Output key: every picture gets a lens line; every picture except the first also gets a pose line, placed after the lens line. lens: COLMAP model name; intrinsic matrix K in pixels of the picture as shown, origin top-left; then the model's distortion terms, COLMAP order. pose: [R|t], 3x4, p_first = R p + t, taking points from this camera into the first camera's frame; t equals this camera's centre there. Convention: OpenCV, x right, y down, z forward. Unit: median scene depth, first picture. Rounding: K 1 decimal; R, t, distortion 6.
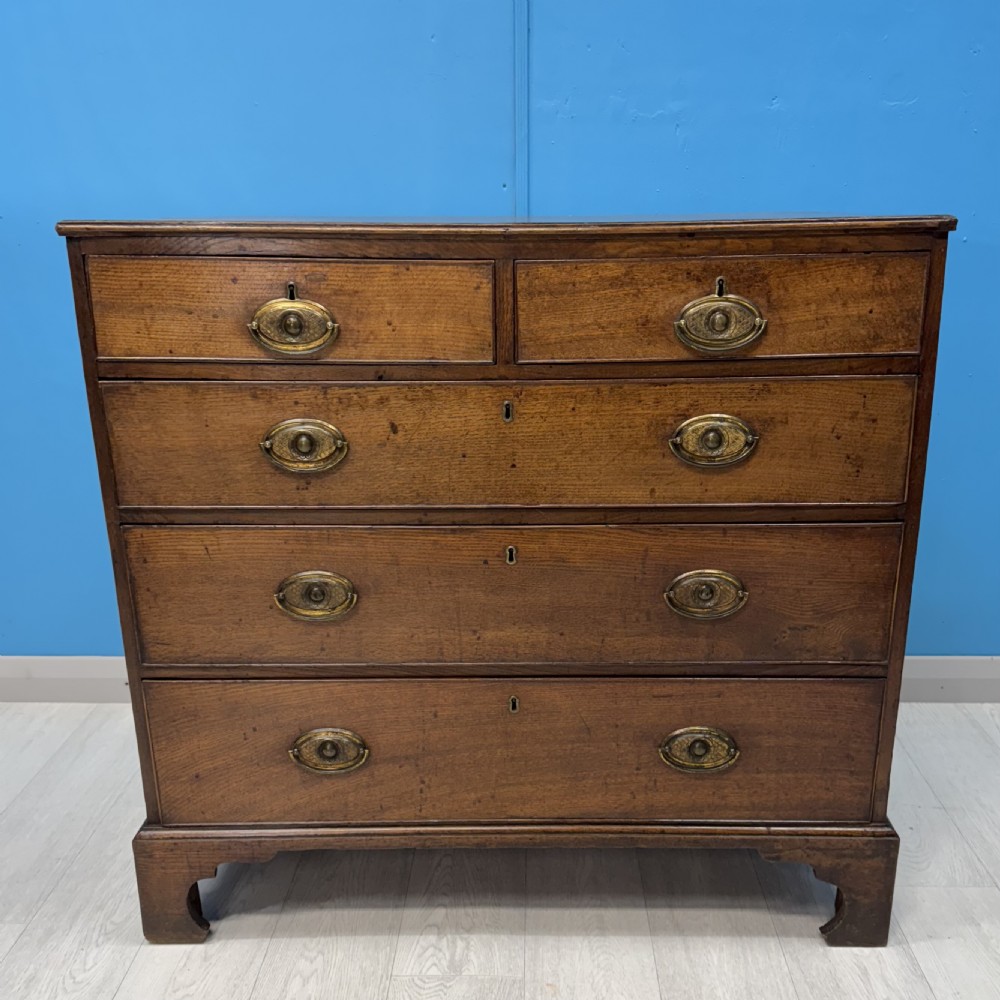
lens RADIAL K [[1131.1, 0, 513.4], [0, 1131.1, 579.8], [0, 0, 1]] dist [0.075426, 0.000000]
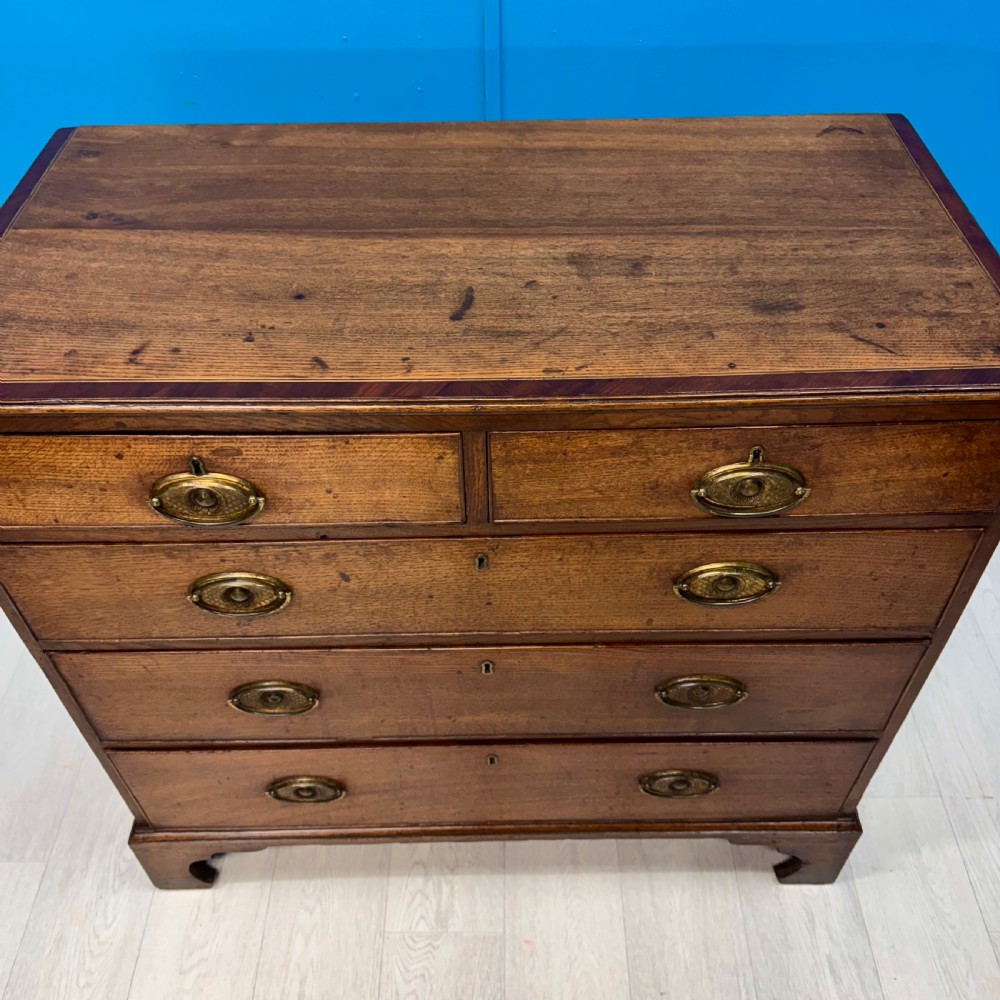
lens RADIAL K [[985.5, 0, 494.8], [0, 985.5, 498.0], [0, 0, 1]] dist [0.037105, 0.000000]
pose [[0.999864, -0.015671, 0.005222, 0.001802], [0.011375, 0.882446, 0.470277, -0.494165], [-0.011978, -0.470153, 0.882504, 0.364081]]
